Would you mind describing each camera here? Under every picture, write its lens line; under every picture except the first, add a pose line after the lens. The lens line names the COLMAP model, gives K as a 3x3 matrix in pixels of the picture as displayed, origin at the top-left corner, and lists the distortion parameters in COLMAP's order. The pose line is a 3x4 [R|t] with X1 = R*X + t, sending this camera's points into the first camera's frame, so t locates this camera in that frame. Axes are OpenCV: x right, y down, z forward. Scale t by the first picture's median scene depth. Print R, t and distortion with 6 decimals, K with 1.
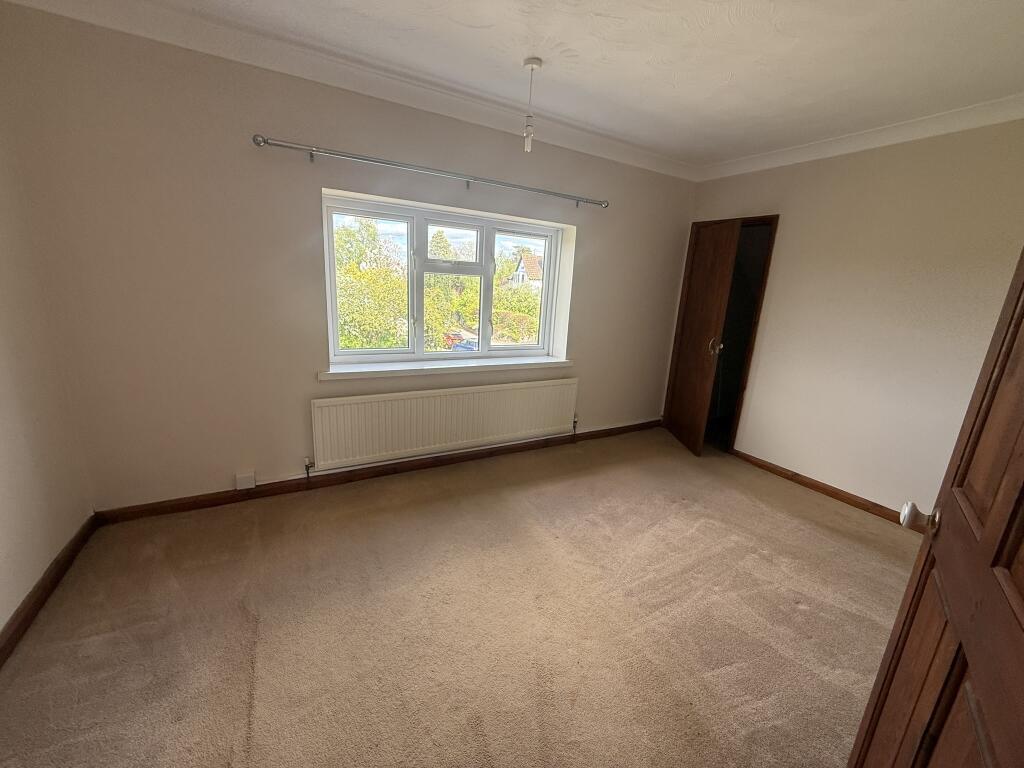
lens RADIAL K [[407.9, 0, 510.2], [0, 407.9, 382.8], [0, 0, 1]] dist [0.008766, -0.000298]
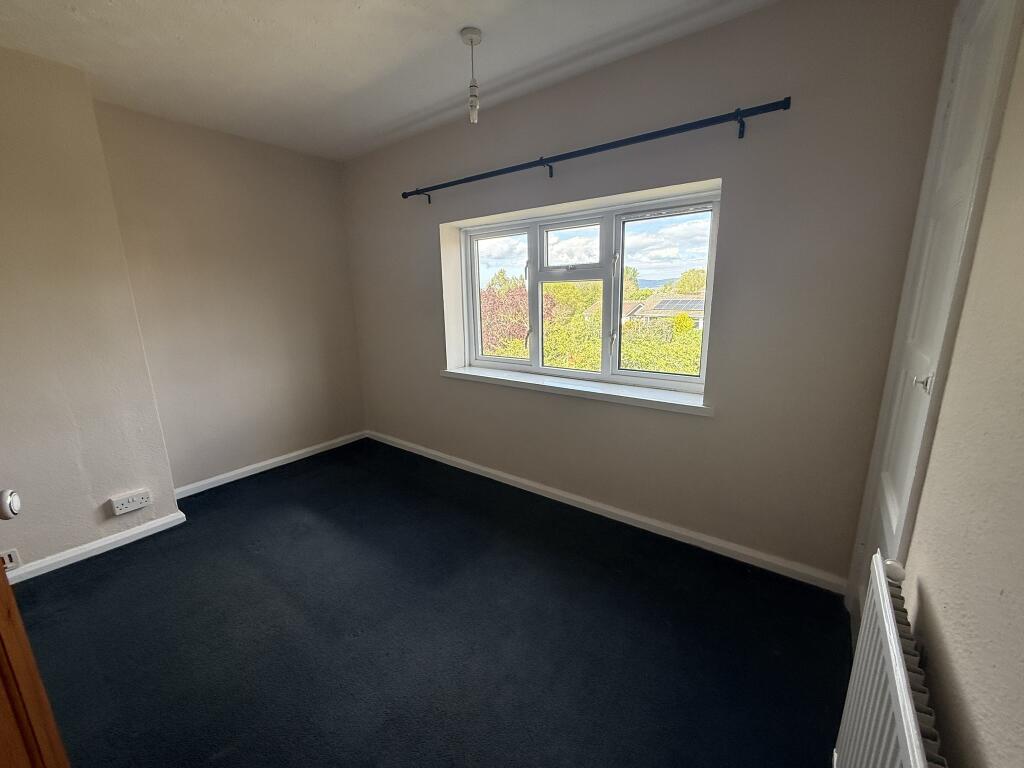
lens RADIAL K [[407.9, 0, 512.9], [0, 407.9, 384.4], [0, 0, 1]] dist [0.008766, -0.000298]
pose [[0.427659, 0.131804, -0.894279, 0.620546], [-0.188342, 0.980593, 0.054457, -0.073869], [0.884101, 0.145141, 0.444183, 0.535586]]
